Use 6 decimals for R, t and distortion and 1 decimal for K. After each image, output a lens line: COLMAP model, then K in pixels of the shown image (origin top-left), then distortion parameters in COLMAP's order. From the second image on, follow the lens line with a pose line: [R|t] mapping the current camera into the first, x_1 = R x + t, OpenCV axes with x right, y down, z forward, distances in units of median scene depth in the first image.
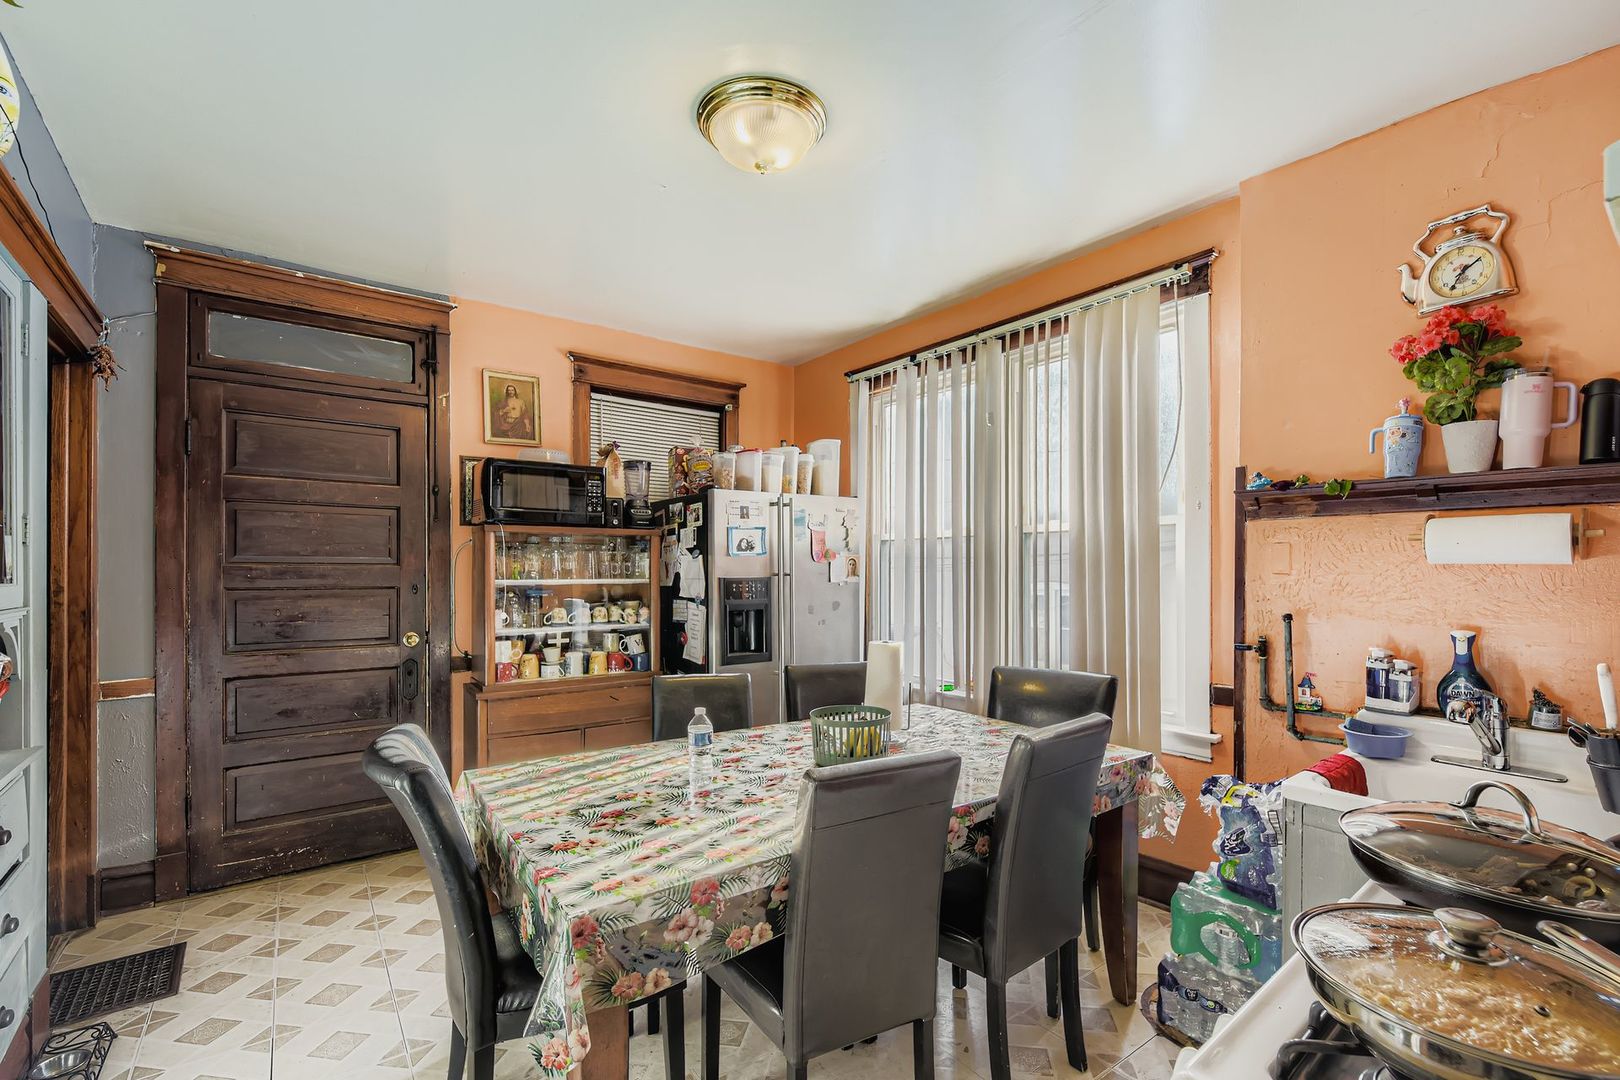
lens RADIAL K [[728.7, 0, 798.8], [0, 728.7, 574.7], [0, 0, 1]] dist [0.000733, 0.000032]
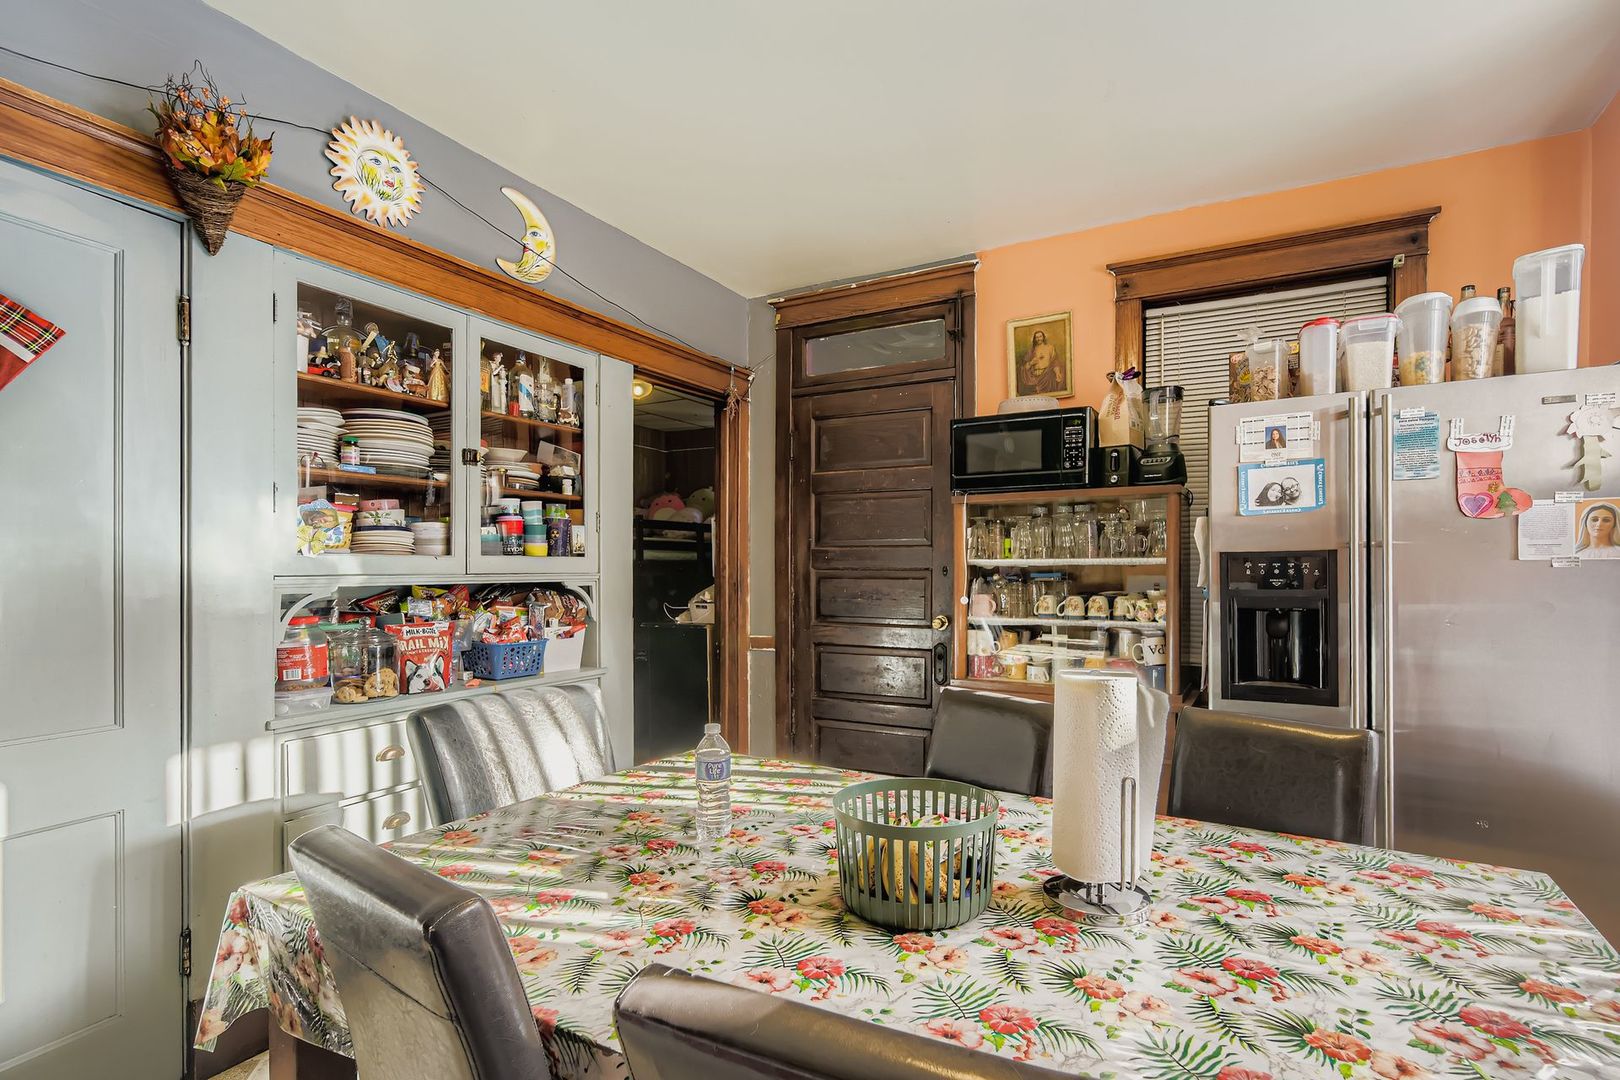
lens RADIAL K [[759.3, 0, 835.9], [0, 759.3, 563.3], [0, 0, 1]] dist [0.010036, 0.000233]
pose [[0.445624, -0.007769, -0.895187, 0.317327], [-0.003284, 0.999941, -0.010313, 0.021370], [0.895214, 0.007536, 0.445572, 0.439191]]
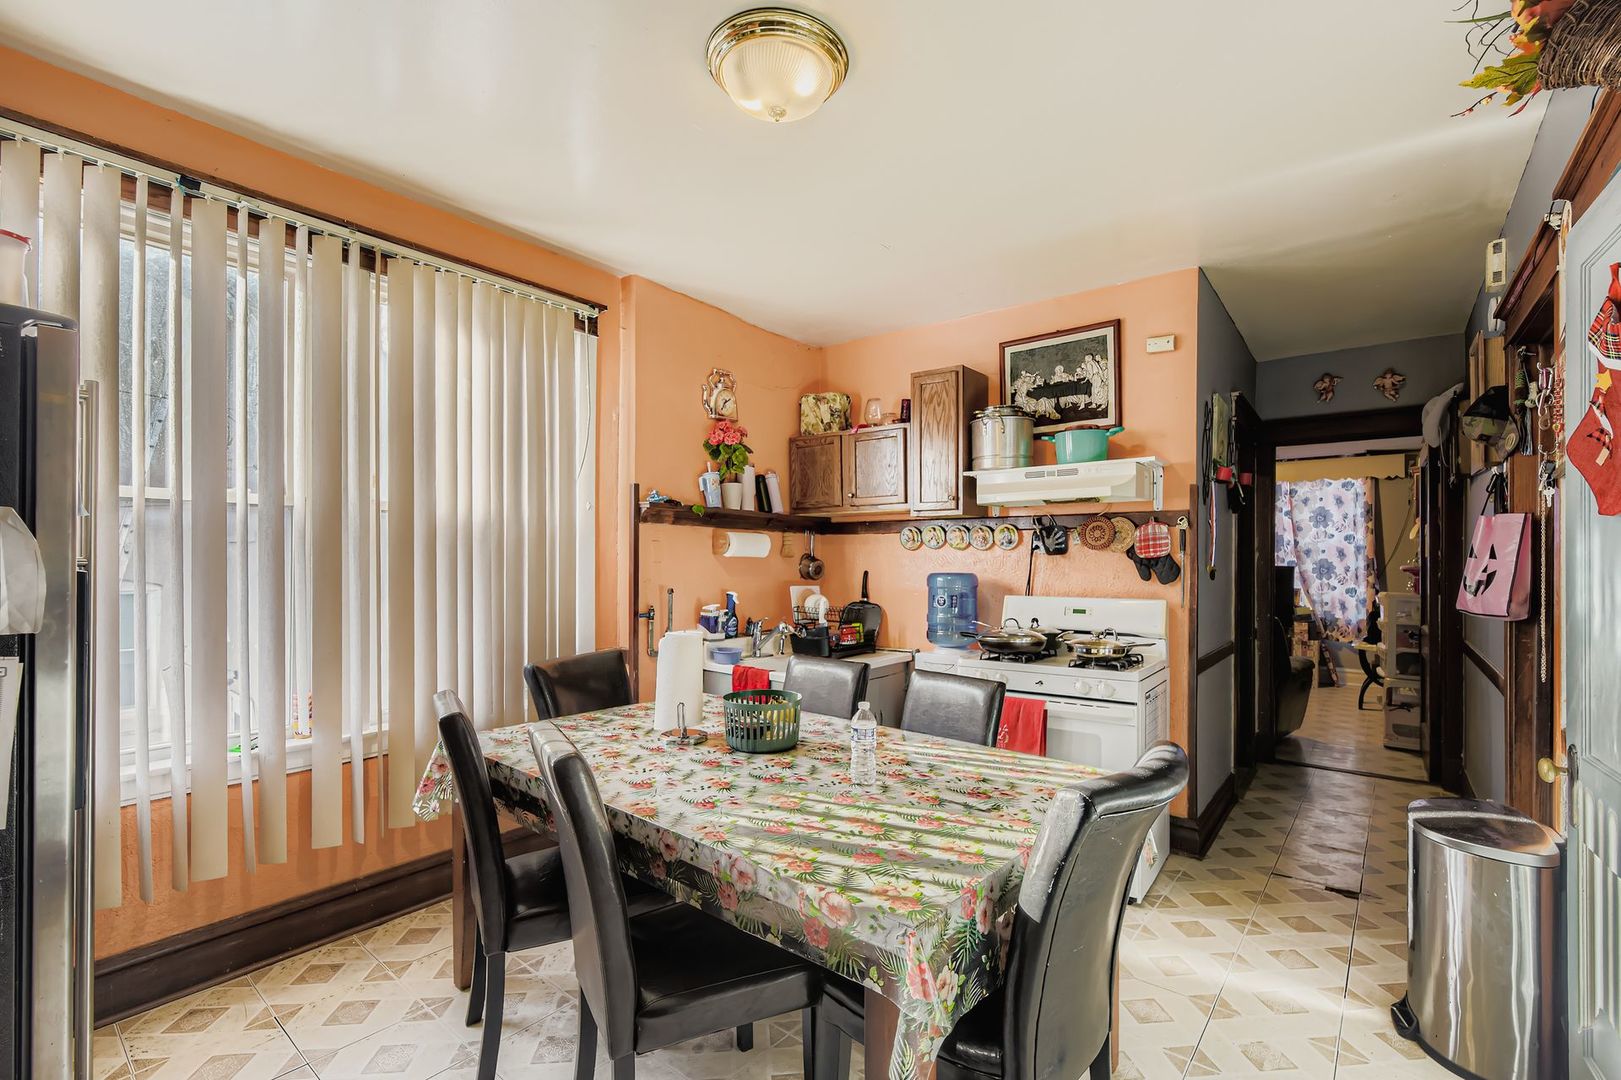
lens RADIAL K [[759.8, 0, 836.5], [0, 759.8, 563.3], [0, 0, 1]] dist [0.010036, 0.000233]
pose [[-0.311802, -0.002468, 0.950144, -0.600078], [0.003980, 0.999984, 0.003903, -0.002103], [-0.950139, 0.004998, -0.311788, 0.754884]]
